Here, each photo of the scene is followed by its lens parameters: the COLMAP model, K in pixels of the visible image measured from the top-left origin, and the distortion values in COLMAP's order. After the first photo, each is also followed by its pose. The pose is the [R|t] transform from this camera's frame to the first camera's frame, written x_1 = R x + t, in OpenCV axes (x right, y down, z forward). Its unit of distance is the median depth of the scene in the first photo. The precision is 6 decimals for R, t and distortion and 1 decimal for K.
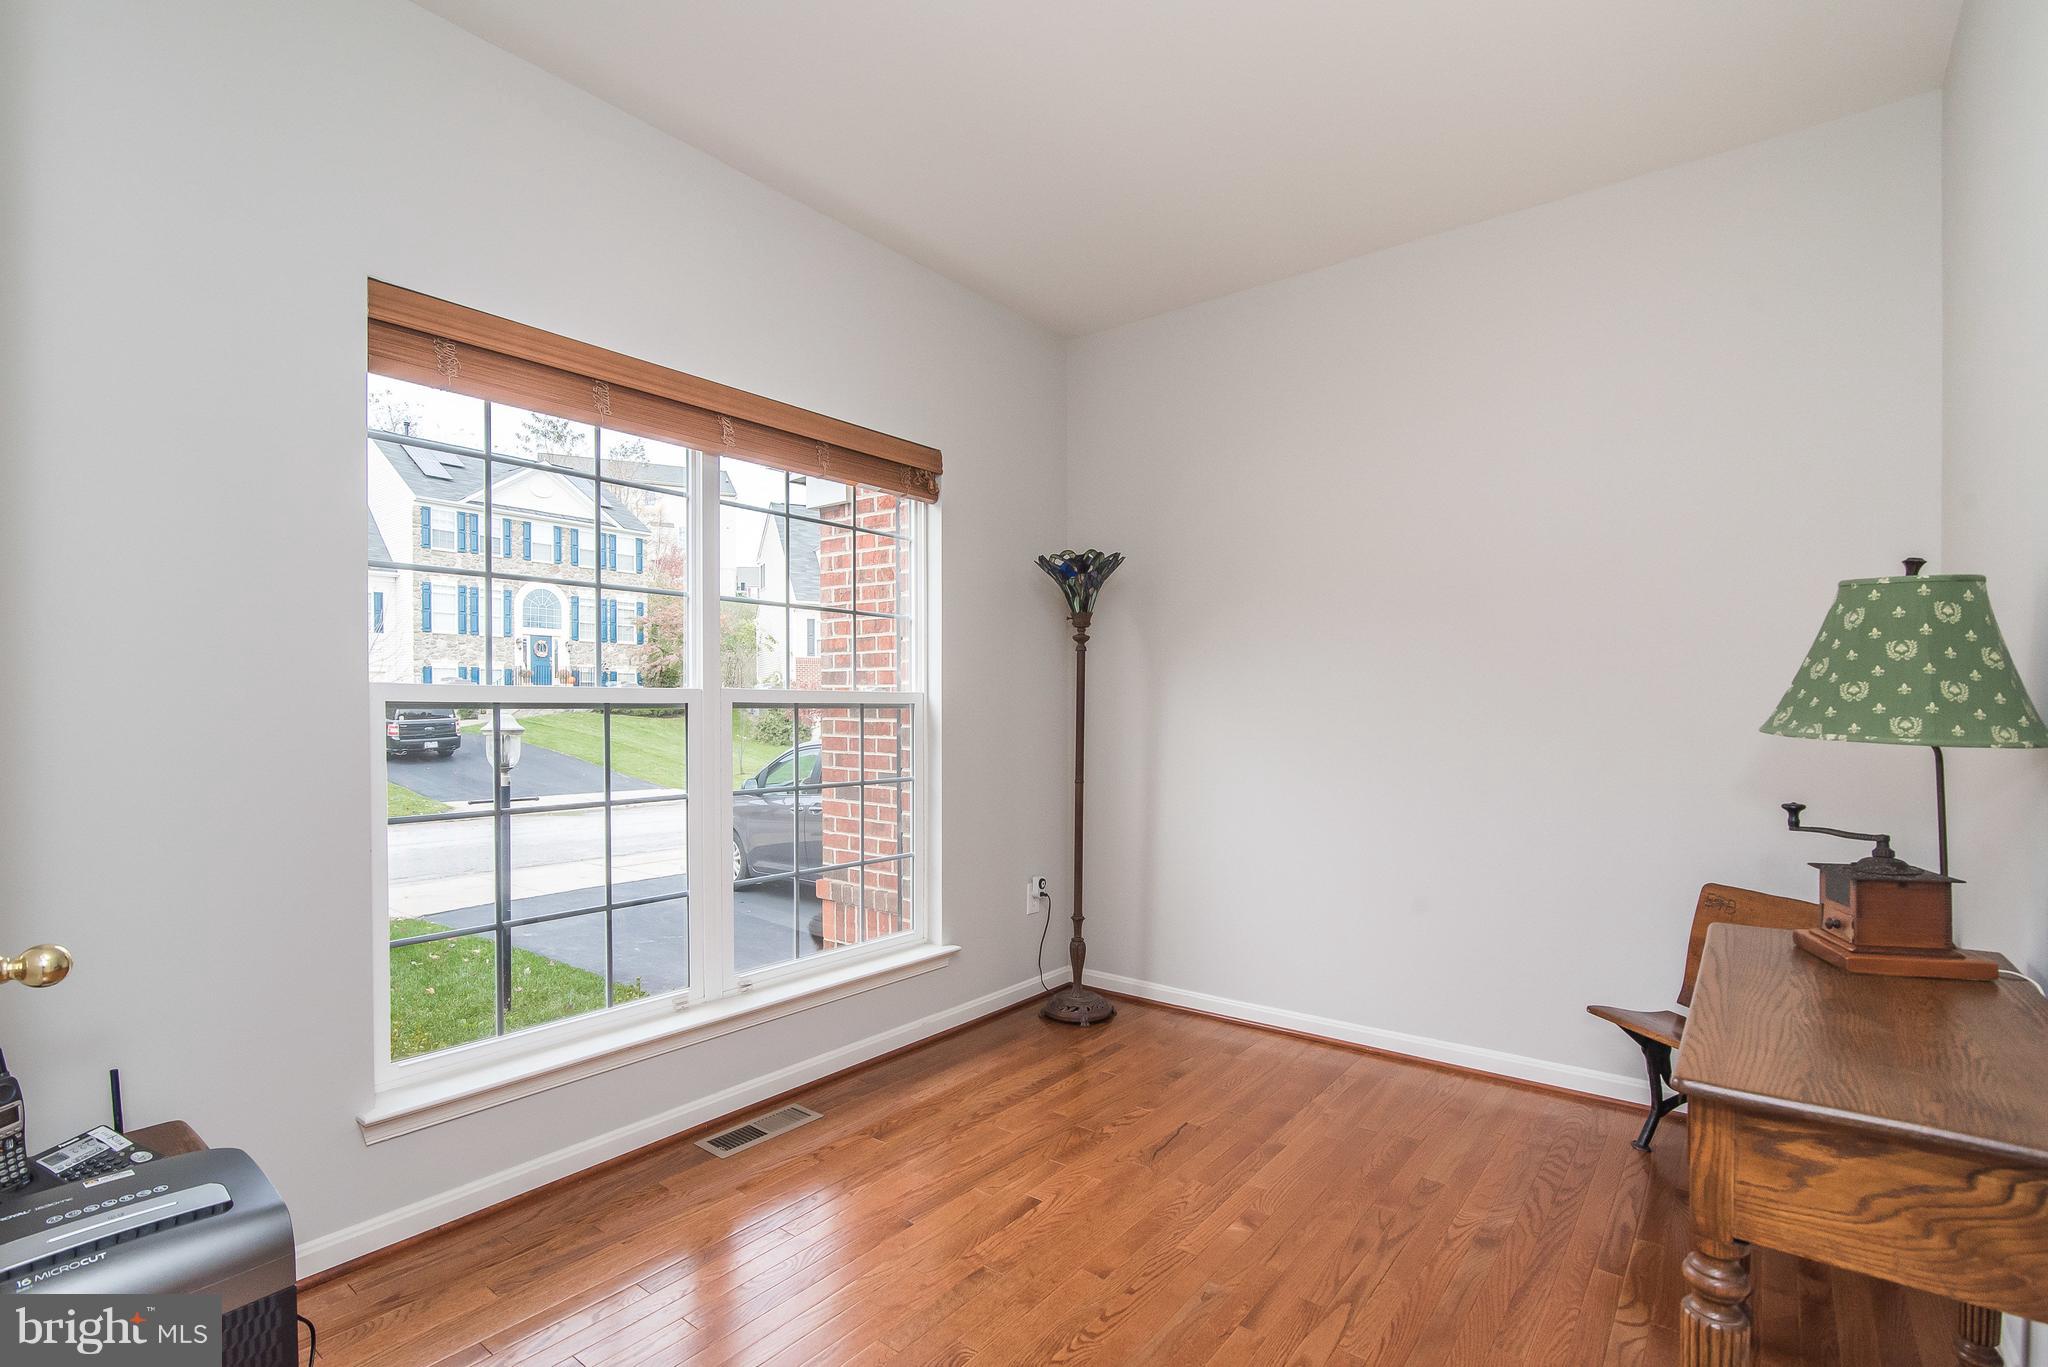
lens RADIAL K [[960.1, 0, 1021.7], [0, 960.1, 713.9], [0, 0, 1]] dist [-0.028864, 0.010815]
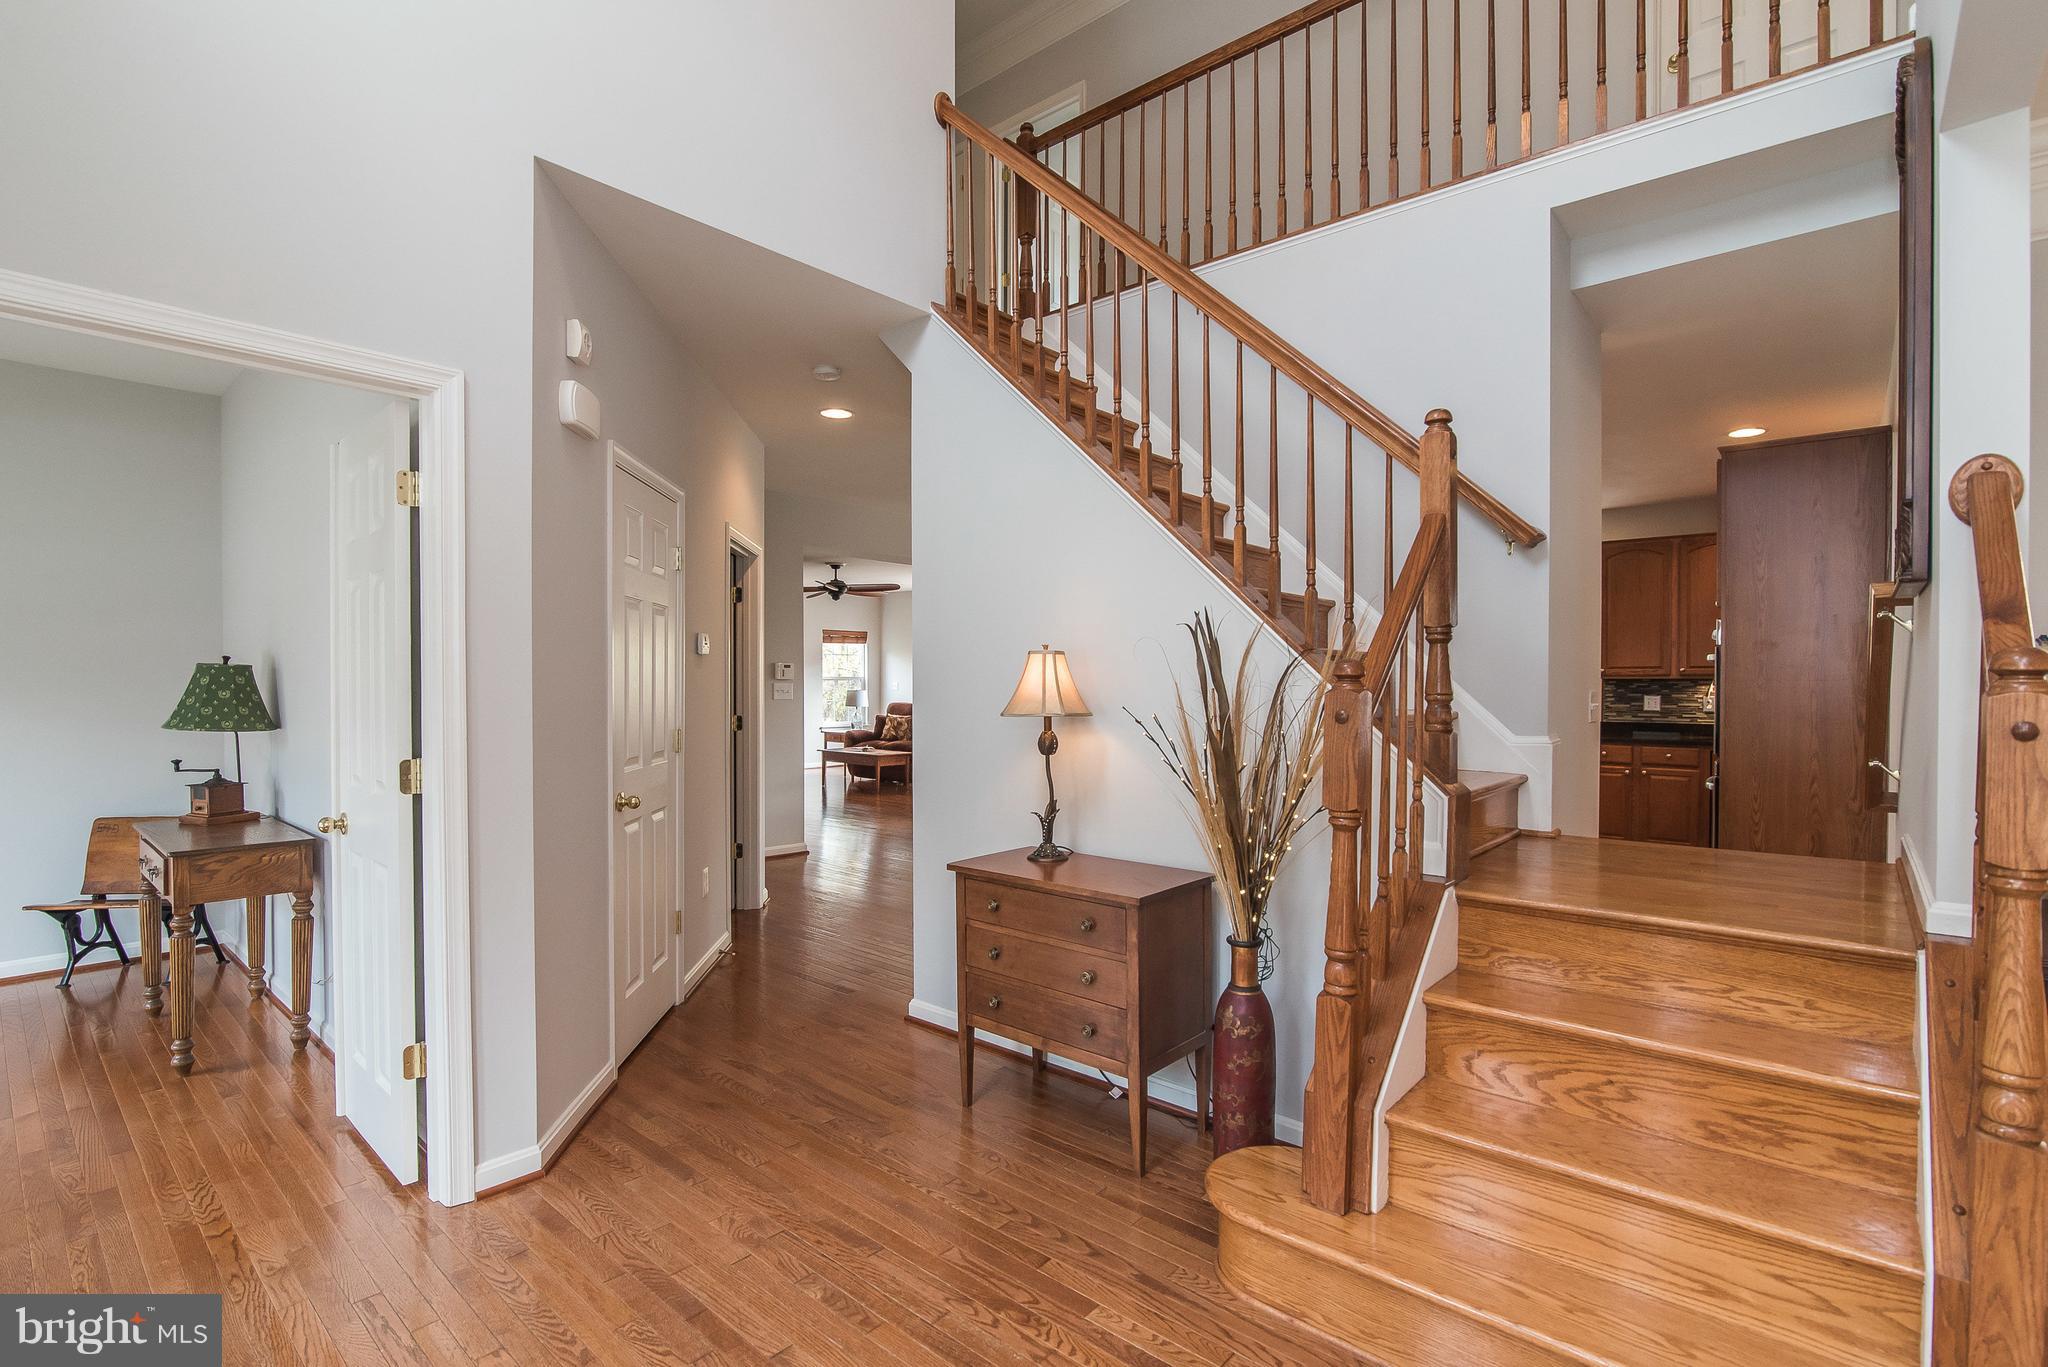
lens RADIAL K [[960.1, 0, 1021.7], [0, 960.1, 713.9], [0, 0, 1]] dist [-0.028864, 0.010815]
pose [[0.064453, -0.027519, 0.997541, -1.392486], [0.007766, 0.999603, 0.027075, -0.063563], [-0.997890, 0.006002, 0.064642, -1.237897]]
